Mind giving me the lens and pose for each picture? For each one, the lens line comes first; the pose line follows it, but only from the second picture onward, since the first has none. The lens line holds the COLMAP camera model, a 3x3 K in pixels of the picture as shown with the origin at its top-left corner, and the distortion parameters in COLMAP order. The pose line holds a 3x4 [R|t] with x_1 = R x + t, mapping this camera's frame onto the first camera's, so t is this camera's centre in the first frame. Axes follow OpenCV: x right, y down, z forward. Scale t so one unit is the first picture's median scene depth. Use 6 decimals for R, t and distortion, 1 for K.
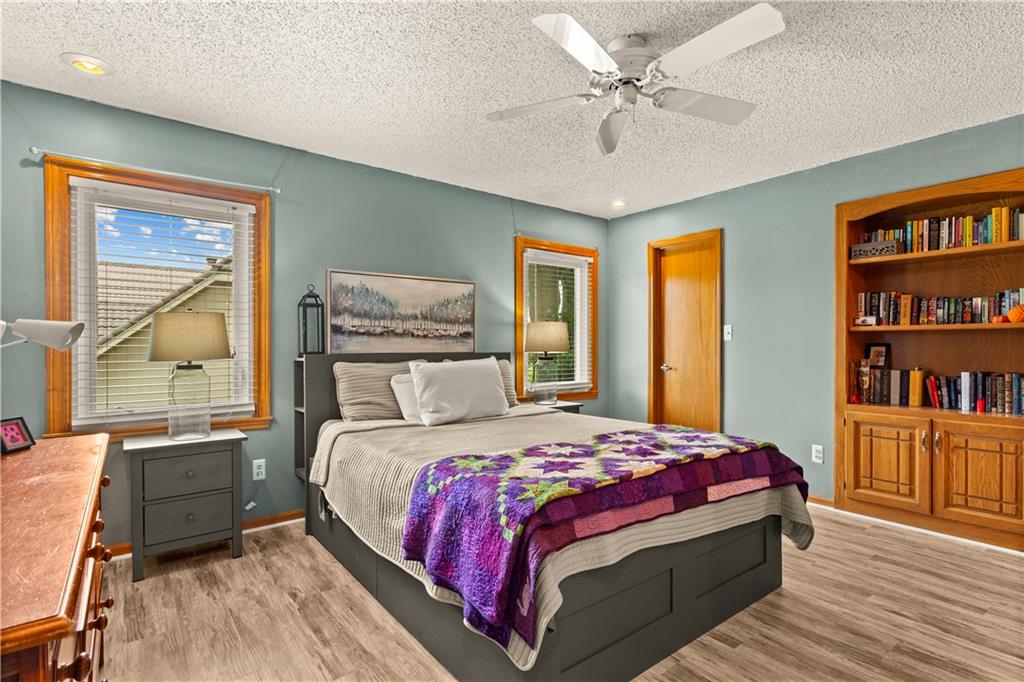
lens RADIAL K [[496.7, 0, 511.5], [0, 496.7, 341.6], [0, 0, 1]] dist [0.001354, 0.000571]
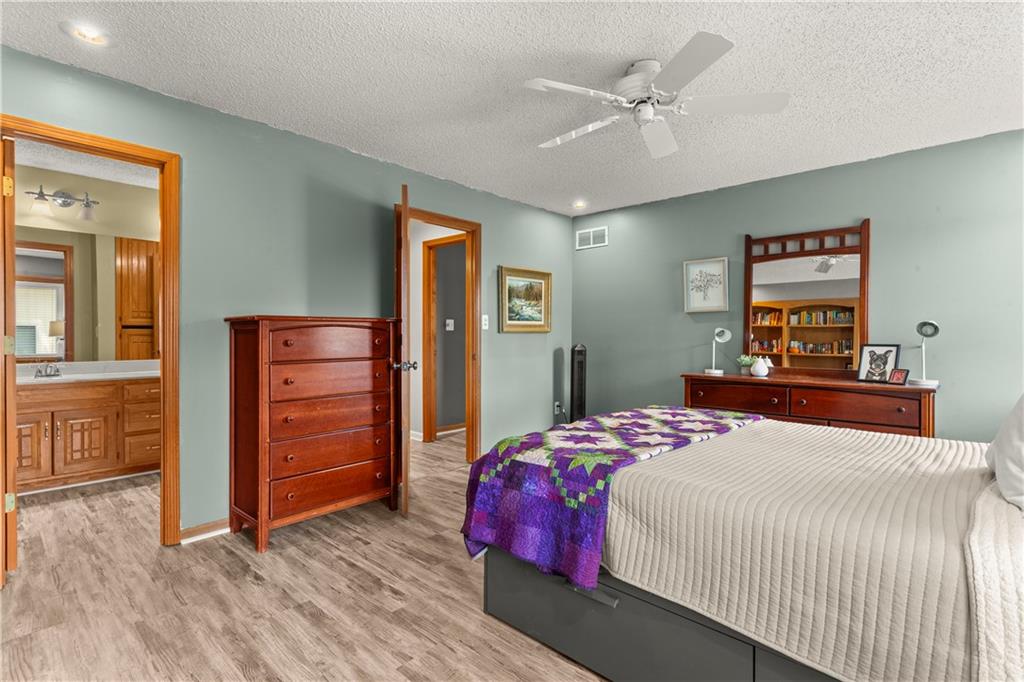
lens RADIAL K [[496.7, 0, 512.7], [0, 496.7, 337.1], [0, 0, 1]] dist [0.001354, 0.000571]
pose [[-0.987308, -0.002388, -0.158797, 0.679507], [-0.004155, 0.999933, 0.010794, -0.003126], [0.158761, 0.011317, -0.987252, 2.000807]]
